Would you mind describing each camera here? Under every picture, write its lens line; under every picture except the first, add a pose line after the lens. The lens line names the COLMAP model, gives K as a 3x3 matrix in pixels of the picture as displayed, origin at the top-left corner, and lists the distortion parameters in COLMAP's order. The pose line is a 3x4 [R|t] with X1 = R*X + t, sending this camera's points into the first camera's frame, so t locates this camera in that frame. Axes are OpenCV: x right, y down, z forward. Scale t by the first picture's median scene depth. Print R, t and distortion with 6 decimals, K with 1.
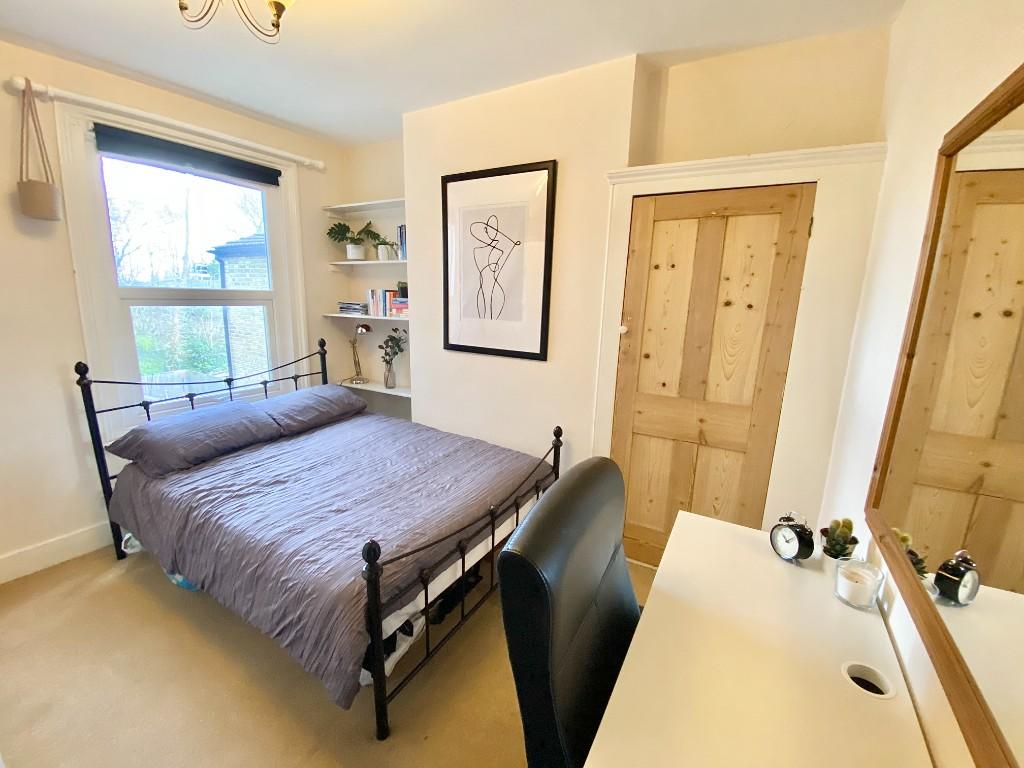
lens RADIAL K [[417.4, 0, 512.0], [0, 417.4, 384.0], [0, 0, 1]] dist [0.055083, -0.034157]
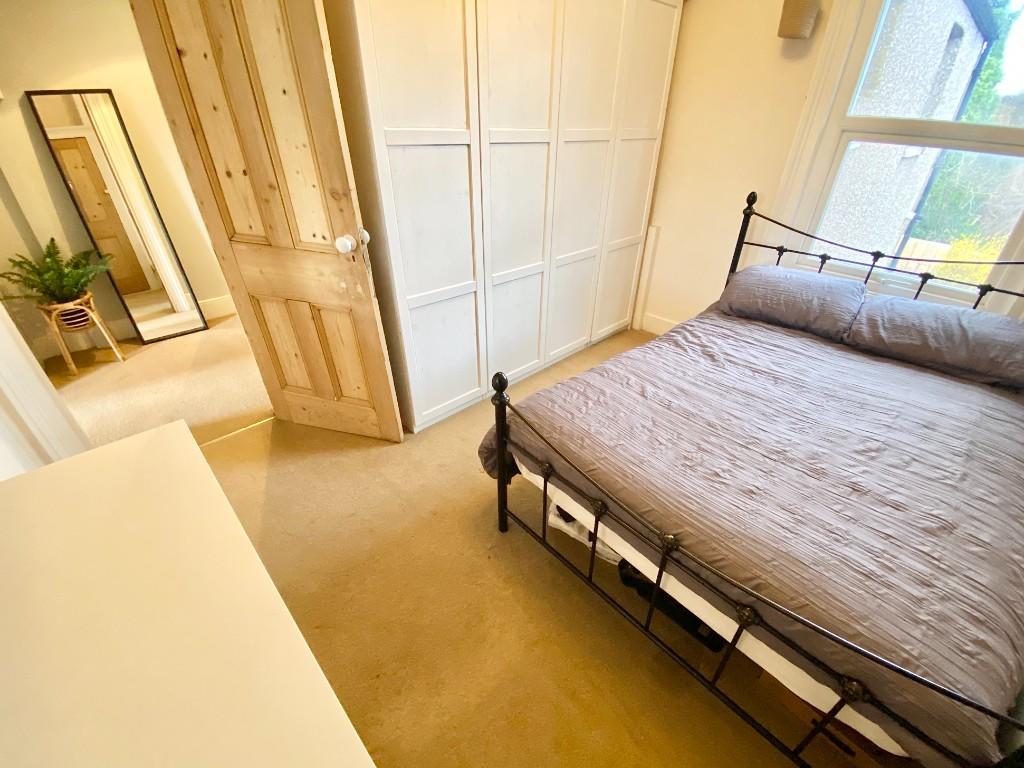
lens RADIAL K [[417.4, 0, 512.0], [0, 417.4, 384.0], [0, 0, 1]] dist [0.055083, -0.034157]
pose [[-0.251902, 0.498296, -0.829607, 0.312885], [-0.236763, 0.799467, 0.552083, -0.111779], [0.938344, 0.335491, -0.083409, 0.643350]]
